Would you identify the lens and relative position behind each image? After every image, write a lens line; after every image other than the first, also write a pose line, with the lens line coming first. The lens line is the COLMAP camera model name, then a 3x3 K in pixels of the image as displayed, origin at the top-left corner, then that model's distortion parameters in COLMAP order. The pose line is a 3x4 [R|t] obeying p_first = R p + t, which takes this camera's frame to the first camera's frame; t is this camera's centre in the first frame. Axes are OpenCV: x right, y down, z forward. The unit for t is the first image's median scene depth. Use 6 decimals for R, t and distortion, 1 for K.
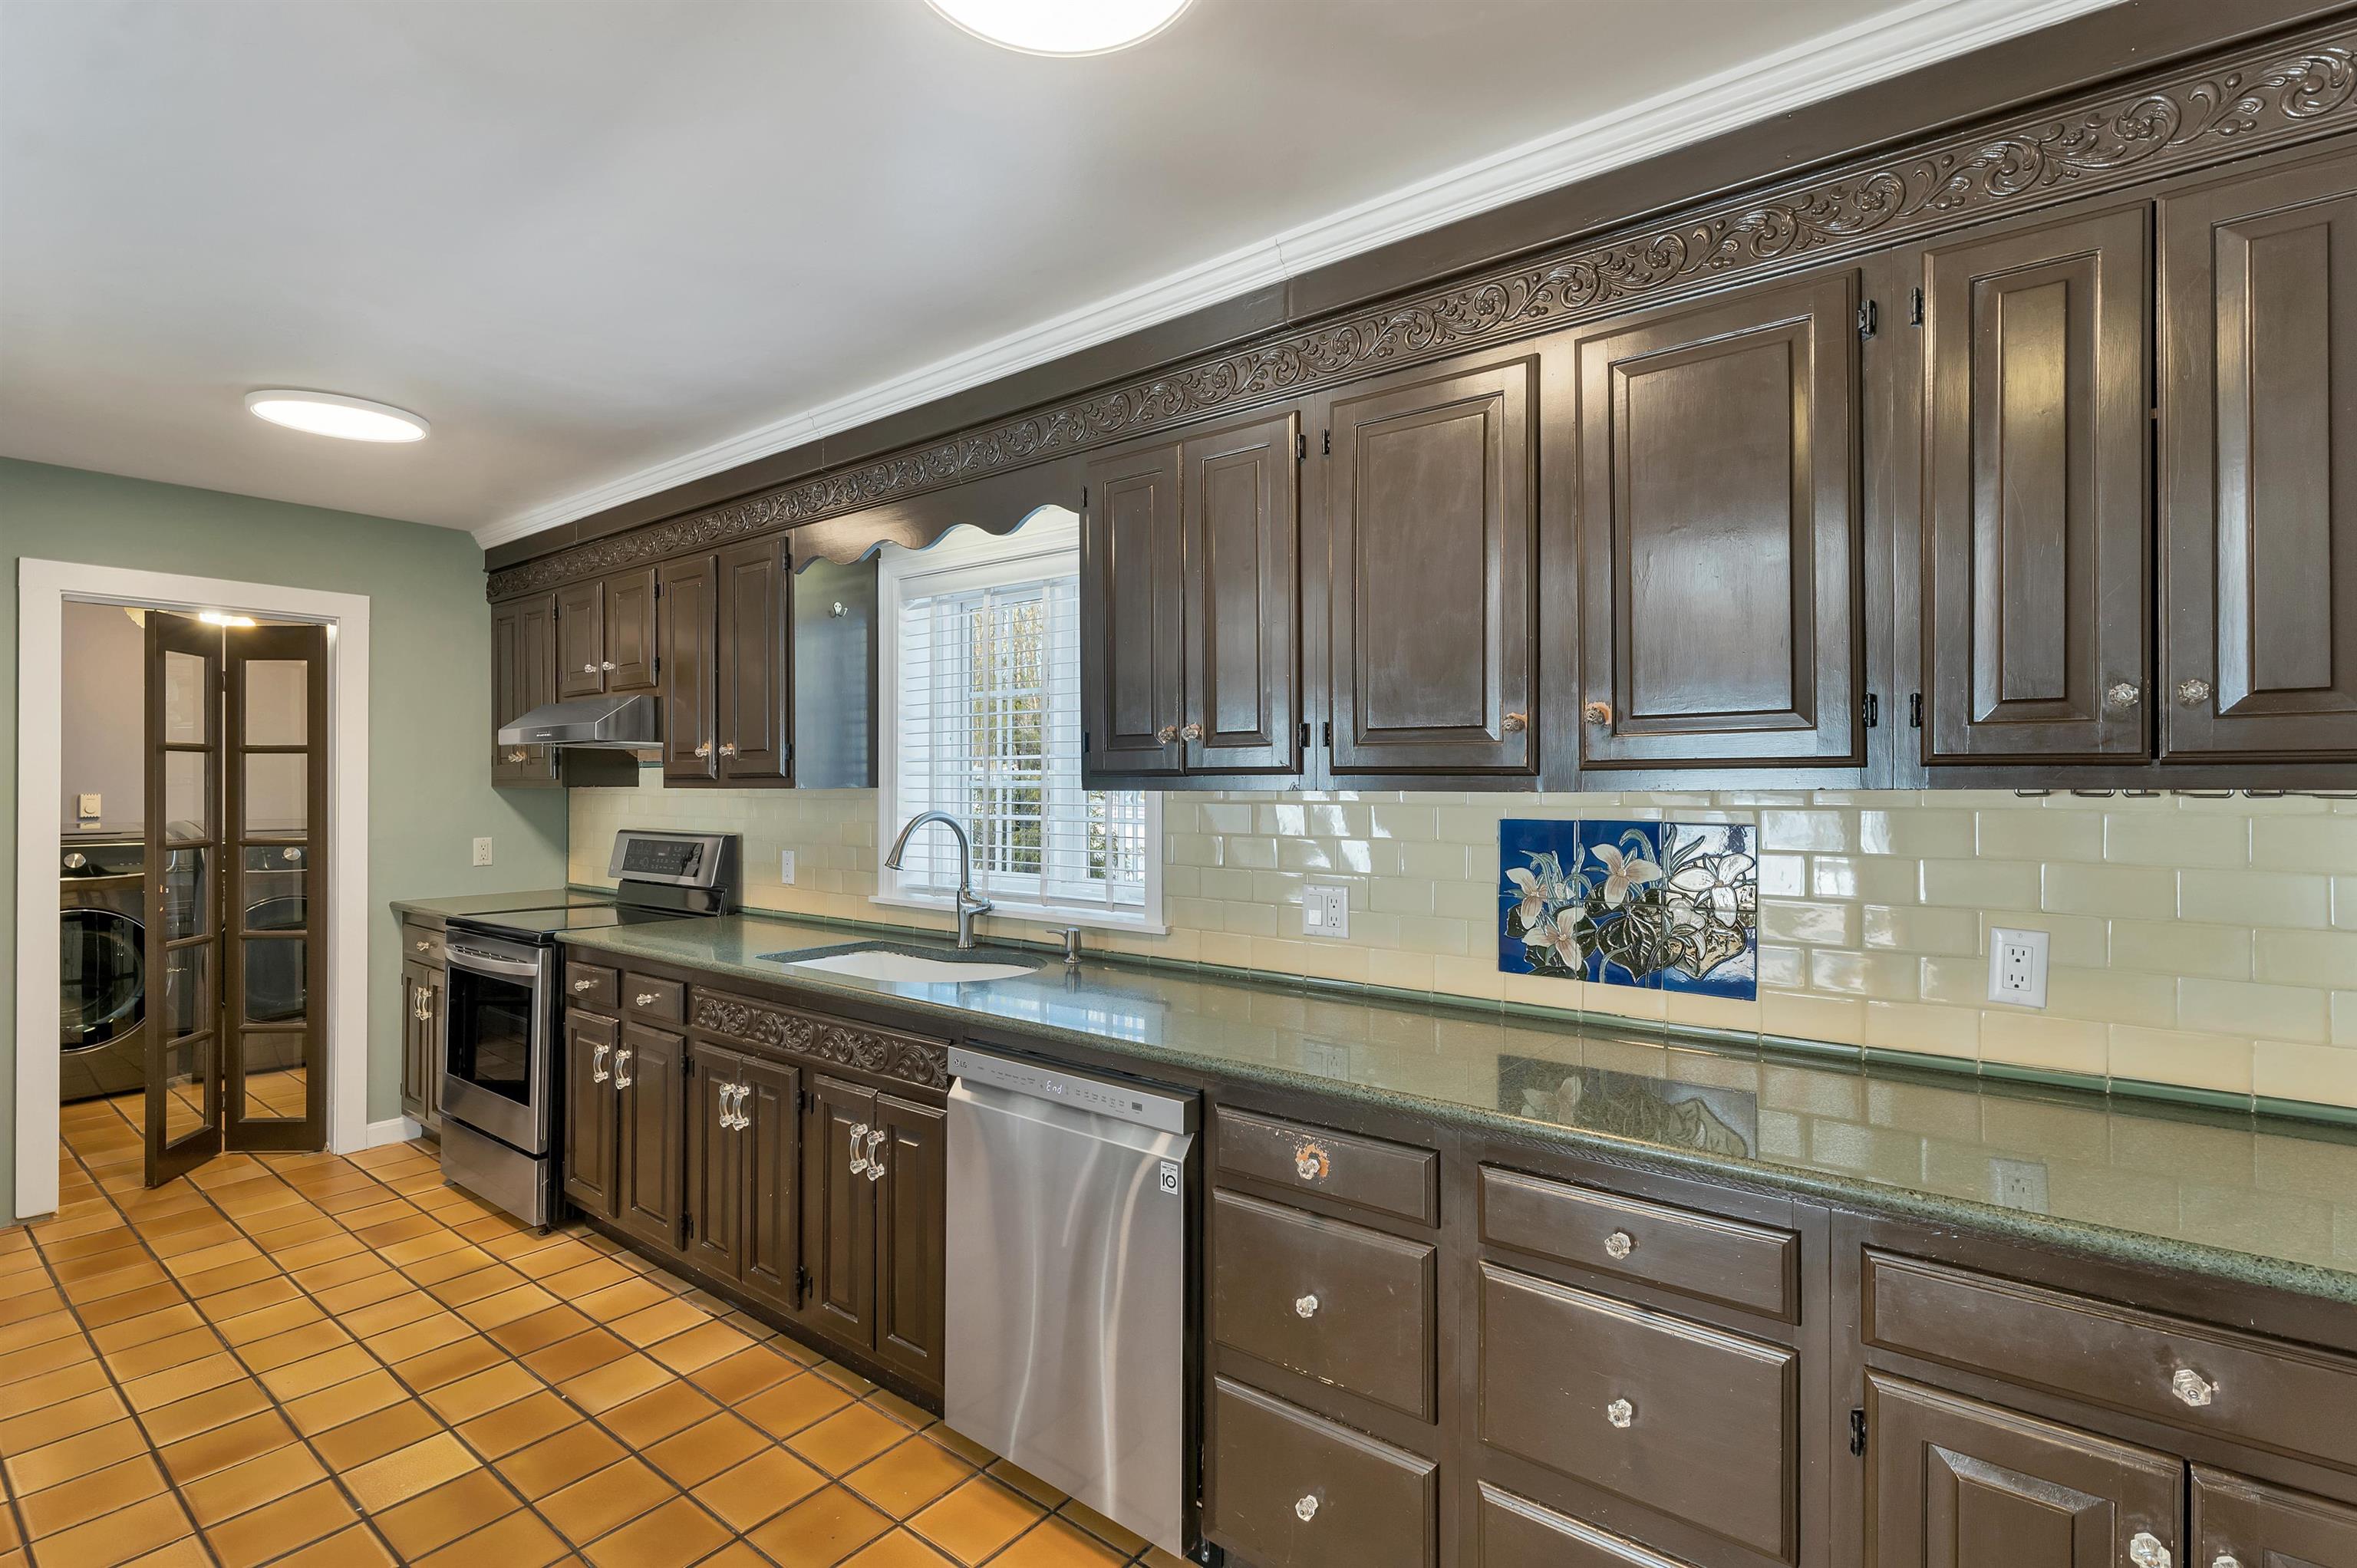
lens RADIAL K [[1086.4, 0, 1155.2], [0, 1086.4, 794.0], [0, 0, 1]] dist [-0.006892, -0.000580]
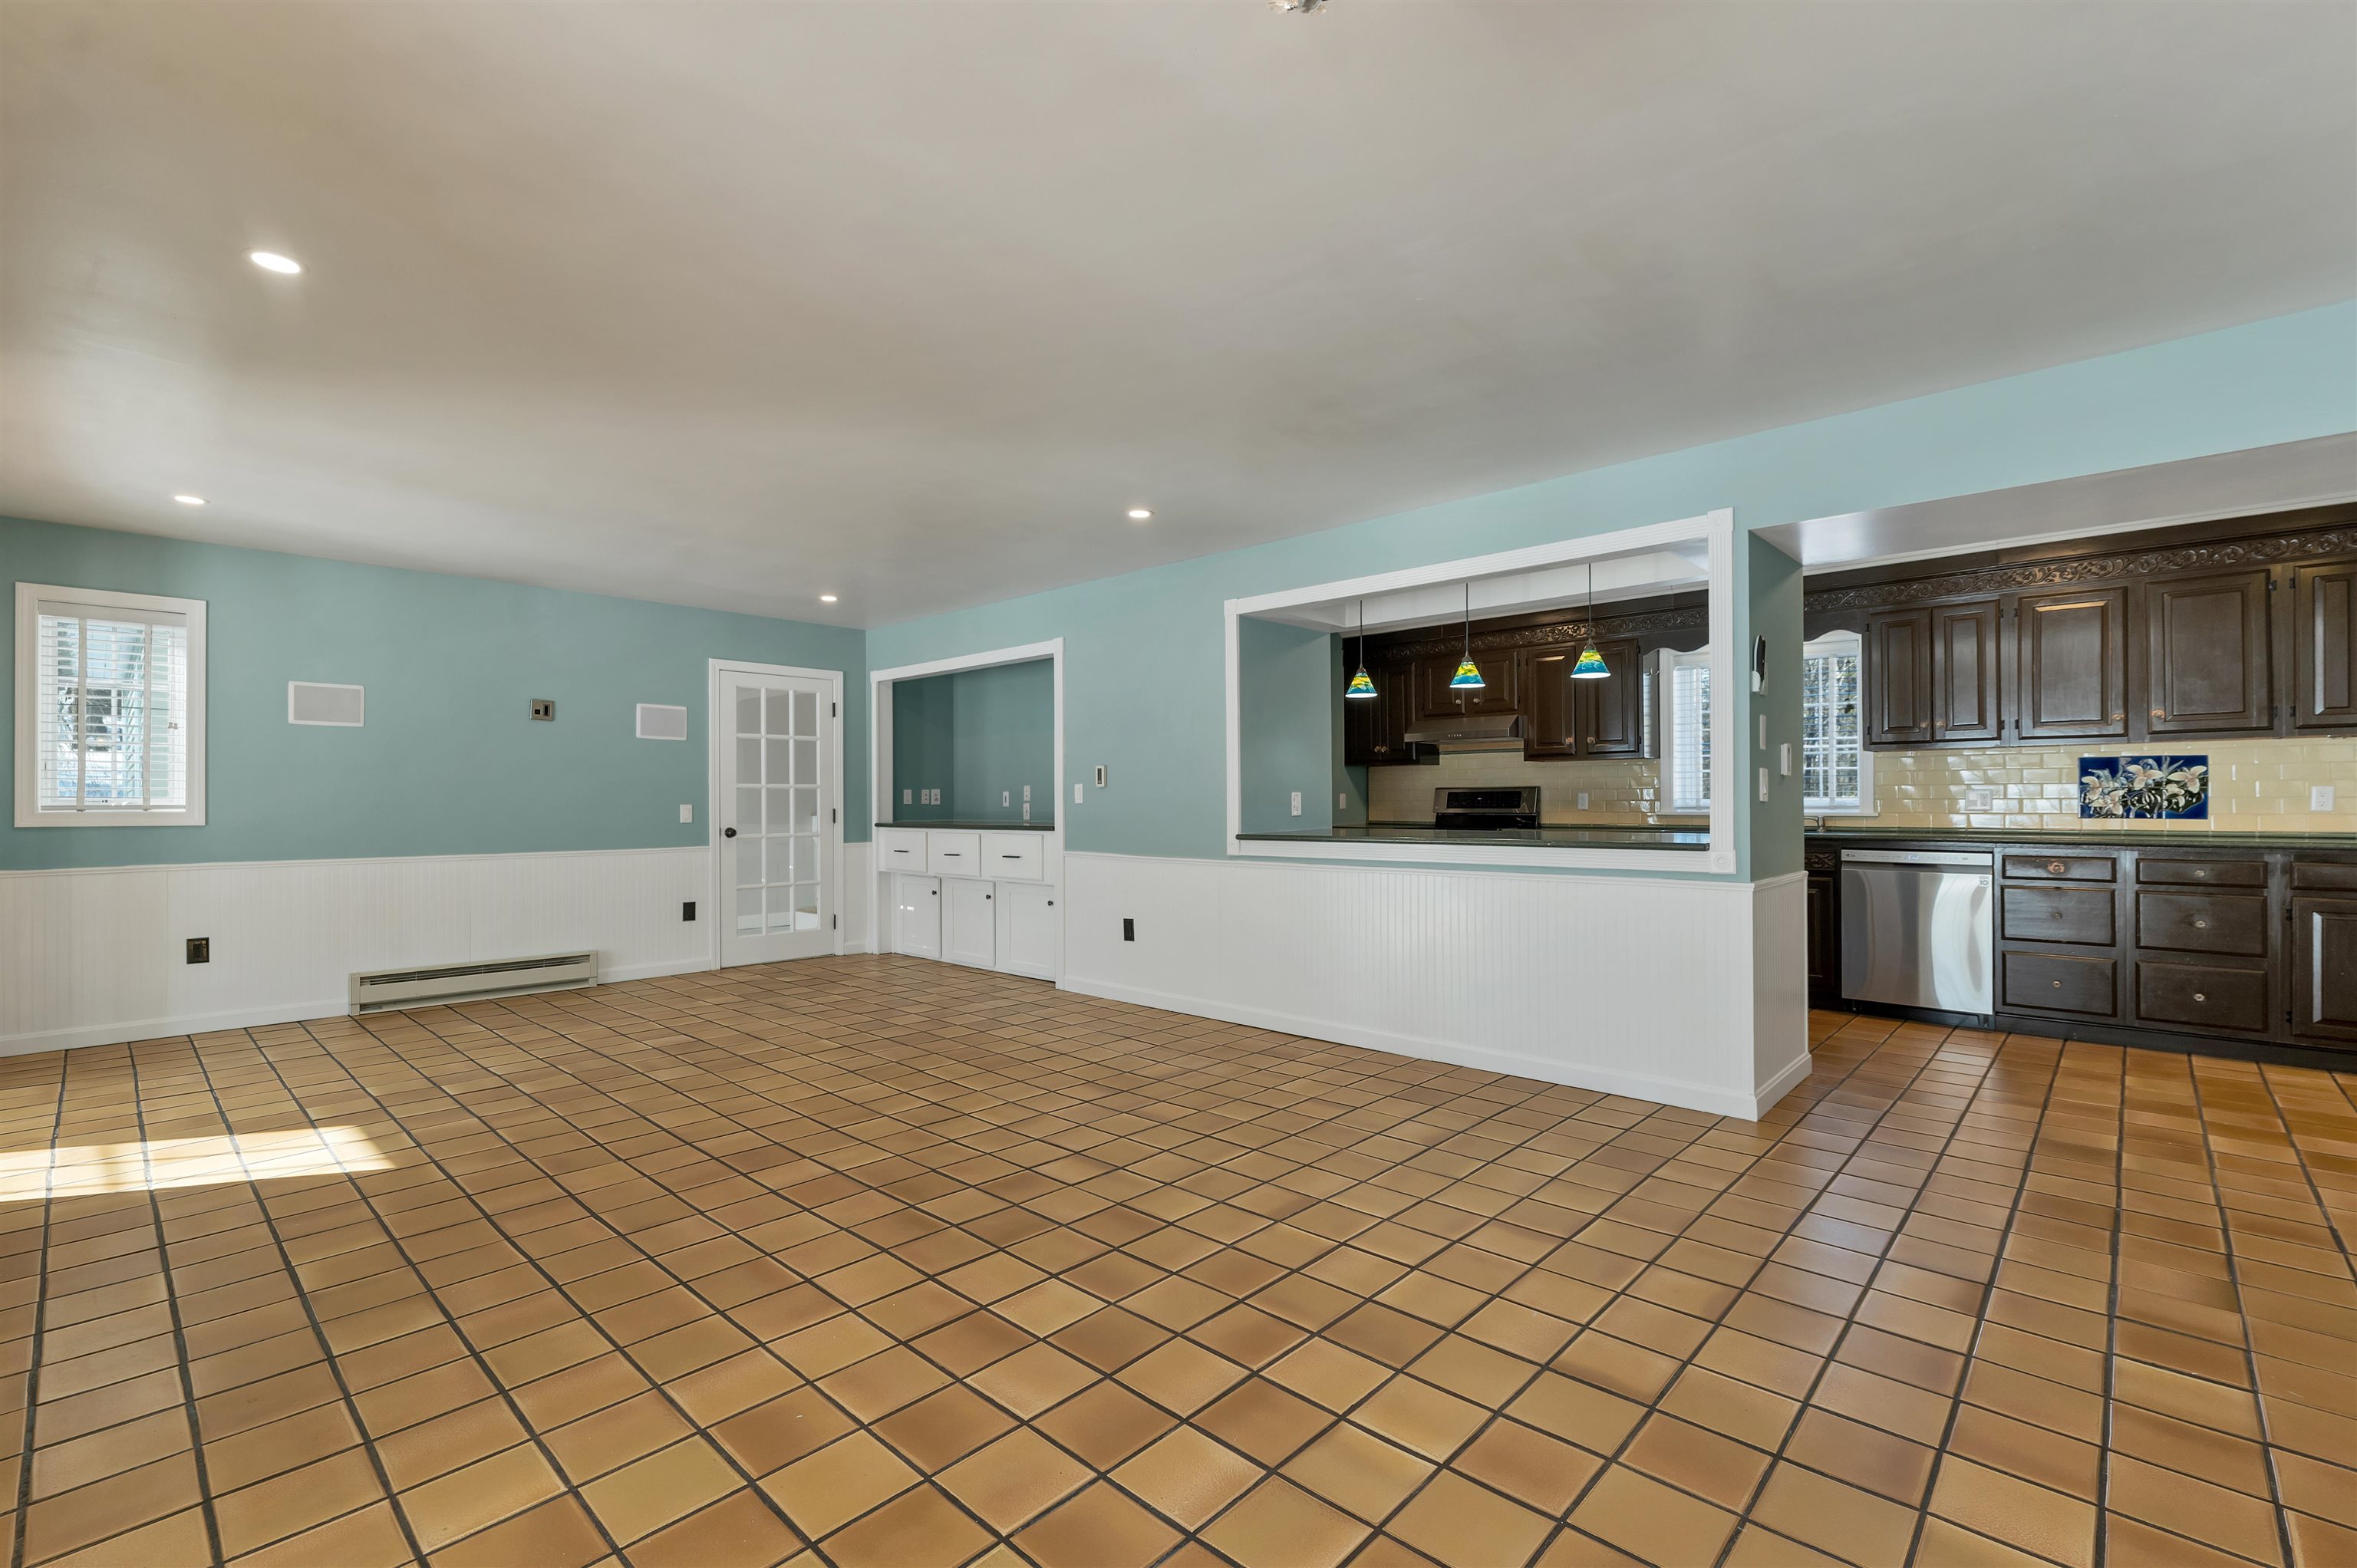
lens RADIAL K [[1021.9, 0, 1178.5], [0, 1021.9, 784.0], [0, 0, 1]] dist [-0.000618, -0.000424]
pose [[0.995182, -0.008009, -0.097714, -0.447579], [0.006068, 0.999779, -0.020145, 0.035032], [0.097854, 0.019455, 0.995011, -0.456067]]
